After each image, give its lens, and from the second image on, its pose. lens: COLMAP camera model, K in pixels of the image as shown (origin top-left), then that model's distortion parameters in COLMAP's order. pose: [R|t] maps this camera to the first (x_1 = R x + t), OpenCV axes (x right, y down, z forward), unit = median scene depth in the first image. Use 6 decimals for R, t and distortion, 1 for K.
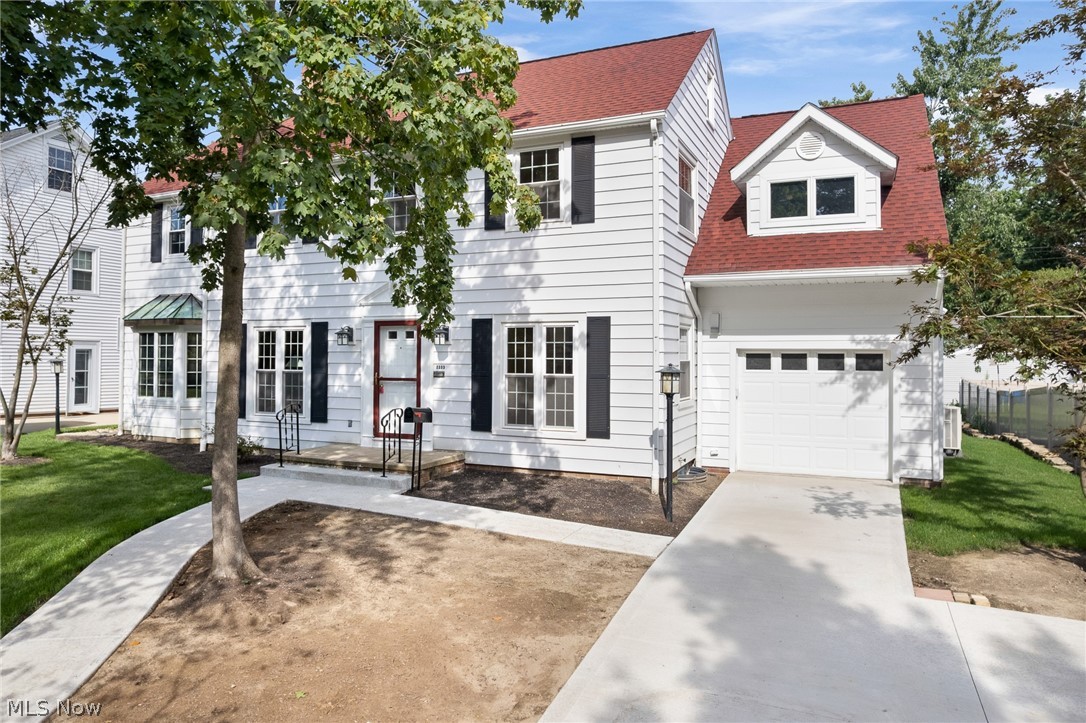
lens RADIAL K [[729.5, 0, 543.0], [0, 729.5, 361.5], [0, 0, 1]] dist [-0.002449, 0.001943]
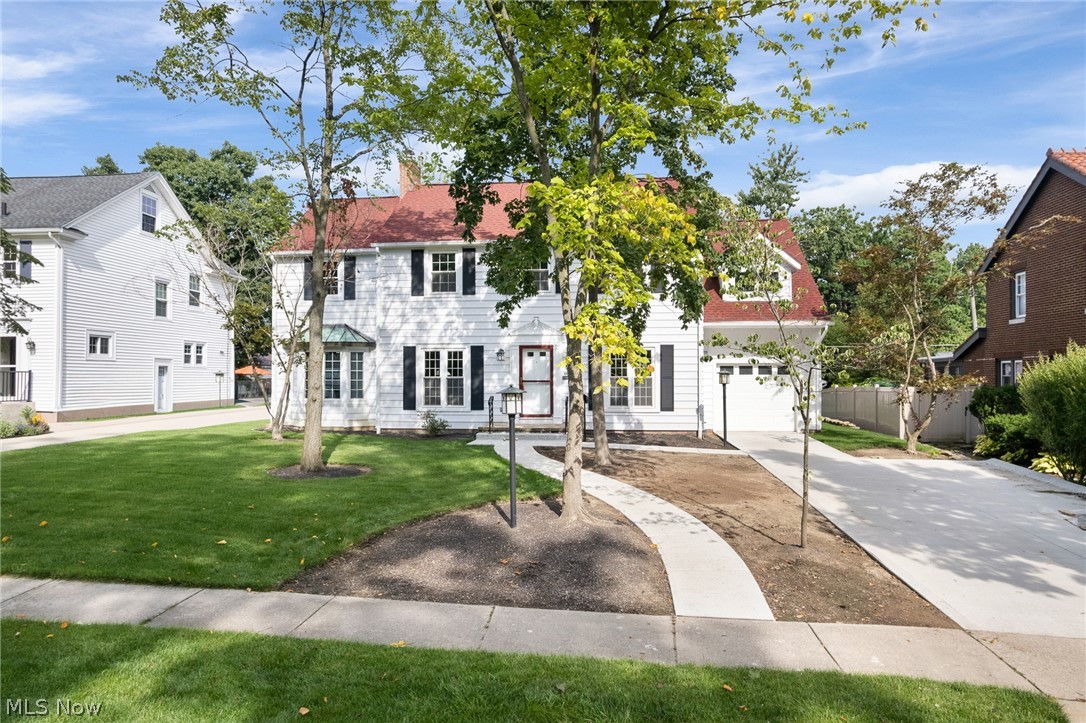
lens RADIAL K [[729.5, 0, 543.0], [0, 729.5, 361.5], [0, 0, 1]] dist [-0.002449, 0.001943]
pose [[0.943310, -0.000068, 0.331913, -0.676486], [0.009560, 0.999591, -0.026964, 0.022589], [-0.331775, 0.028608, 0.942925, -0.507539]]
